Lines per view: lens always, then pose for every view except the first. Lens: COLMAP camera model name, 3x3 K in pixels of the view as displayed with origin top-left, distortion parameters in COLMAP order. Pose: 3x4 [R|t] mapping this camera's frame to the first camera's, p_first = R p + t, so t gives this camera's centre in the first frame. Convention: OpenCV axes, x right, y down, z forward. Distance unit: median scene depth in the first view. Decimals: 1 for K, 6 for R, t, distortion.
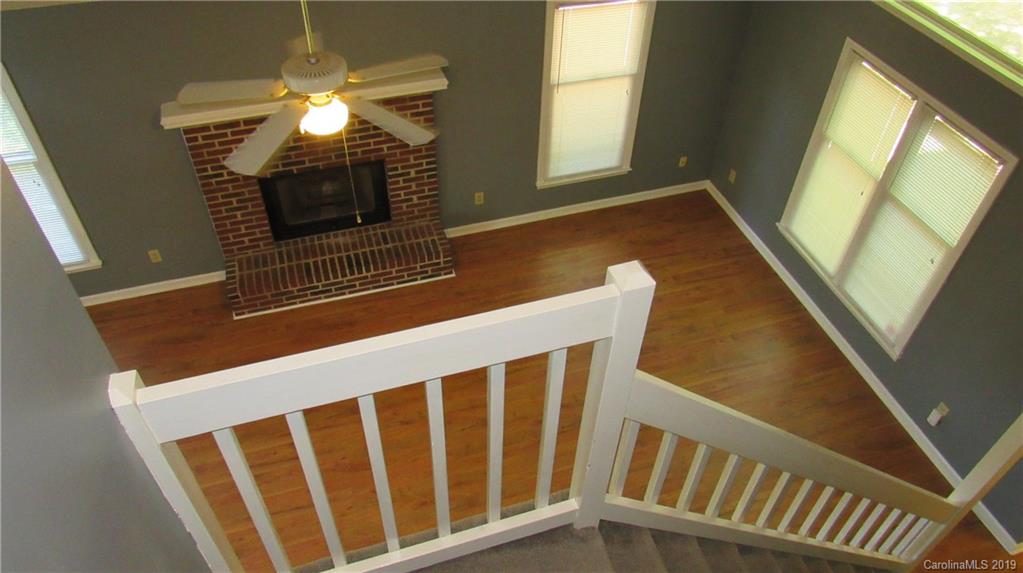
lens RADIAL K [[728.8, 0, 514.2], [0, 728.8, 293.8], [0, 0, 1]] dist [-0.034224, 0.016127]
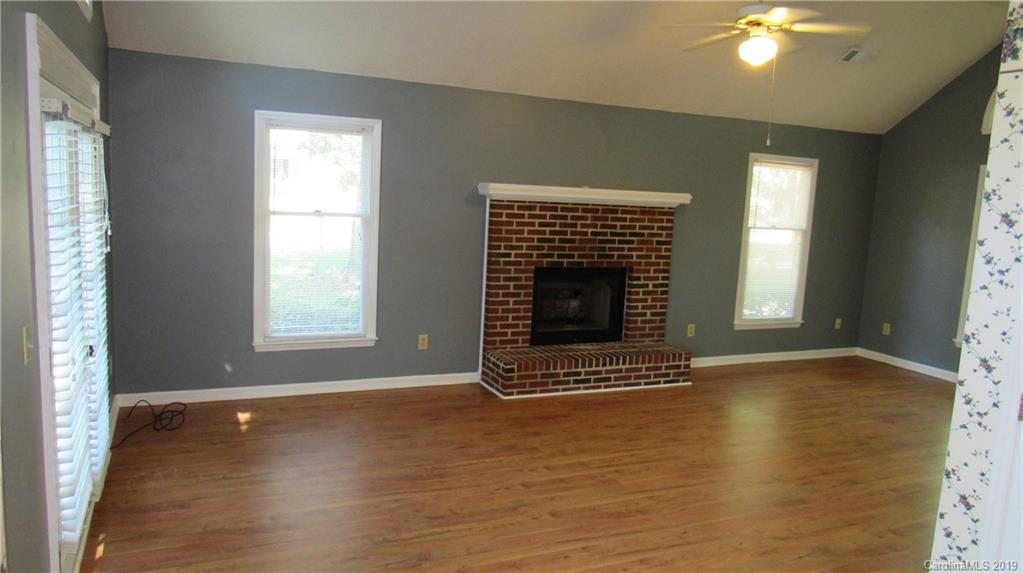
lens RADIAL K [[728.8, 0, 510.2], [0, 728.8, 288.9], [0, 0, 1]] dist [-0.034224, 0.016127]
pose [[0.992920, 0.009657, 0.118390, -0.498138], [0.062921, 0.802607, -0.593180, 0.500913], [-0.100749, 0.596430, 0.796317, 0.133410]]
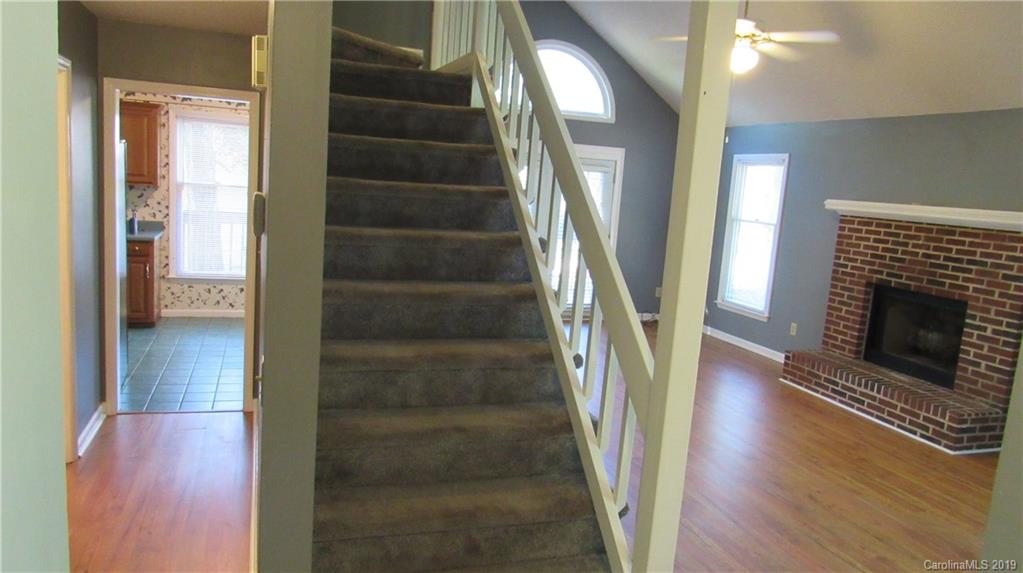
lens RADIAL K [[728.8, 0, 513.2], [0, 728.8, 291.4], [0, 0, 1]] dist [-0.034224, 0.016127]
pose [[0.013276, 0.126438, -0.991886, 0.727143], [-0.755681, 0.650875, 0.072853, 0.179087], [0.654805, 0.748582, 0.104188, 0.507377]]
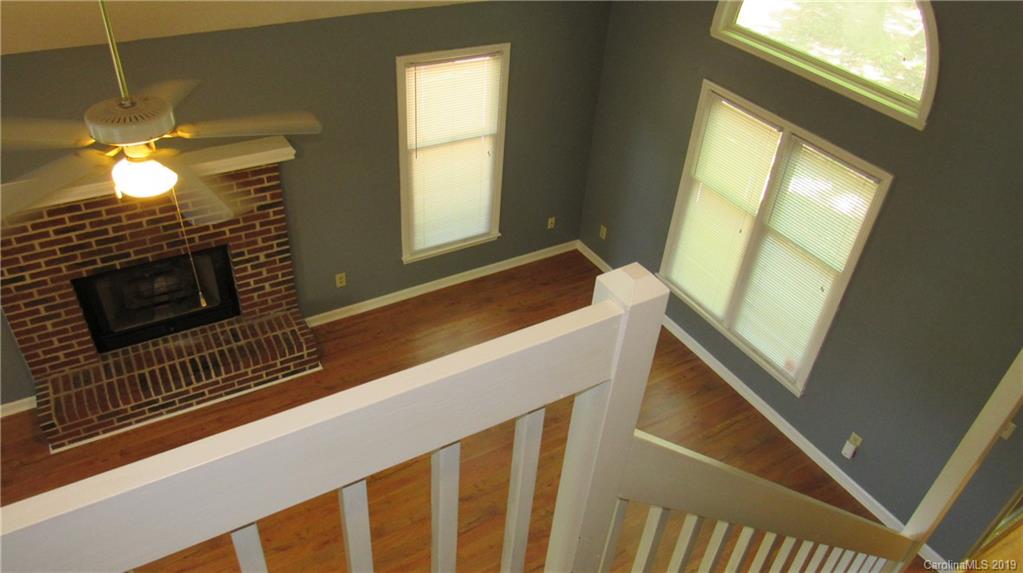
lens RADIAL K [[728.8, 0, 513.1], [0, 728.8, 292.2], [0, 0, 1]] dist [-0.034224, 0.016127]
pose [[0.974580, -0.103110, 0.198903, -0.023037], [0.126906, 0.985704, -0.110829, 0.011871], [-0.184632, 0.133253, 0.973732, 0.095633]]
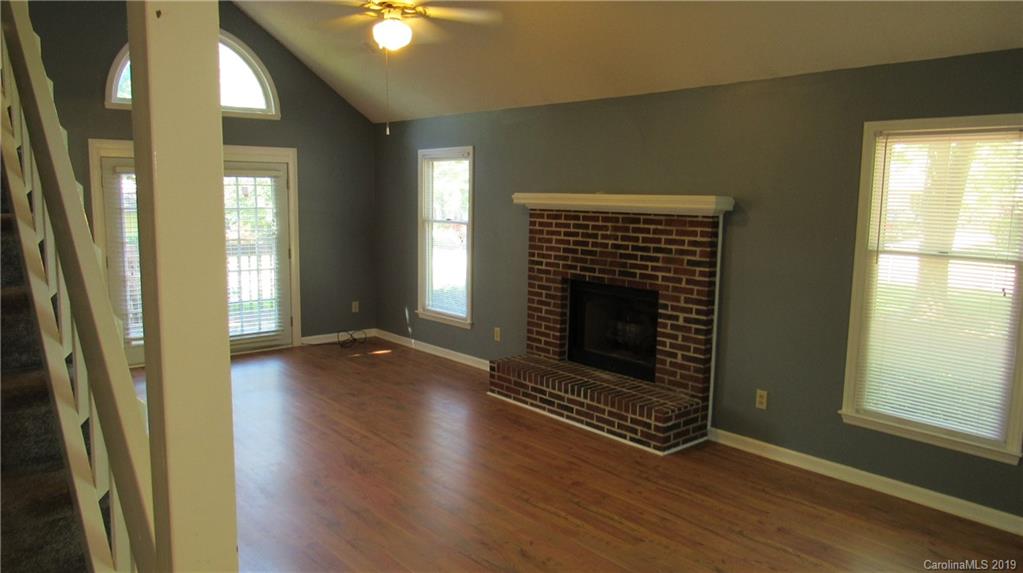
lens RADIAL K [[728.8, 0, 512.0], [0, 728.8, 290.1], [0, 0, 1]] dist [-0.034224, 0.016127]
pose [[0.383498, 0.102656, -0.917818, 0.574733], [-0.655988, 0.729819, -0.192467, 0.105208], [0.650084, 0.675889, 0.347225, 0.564845]]
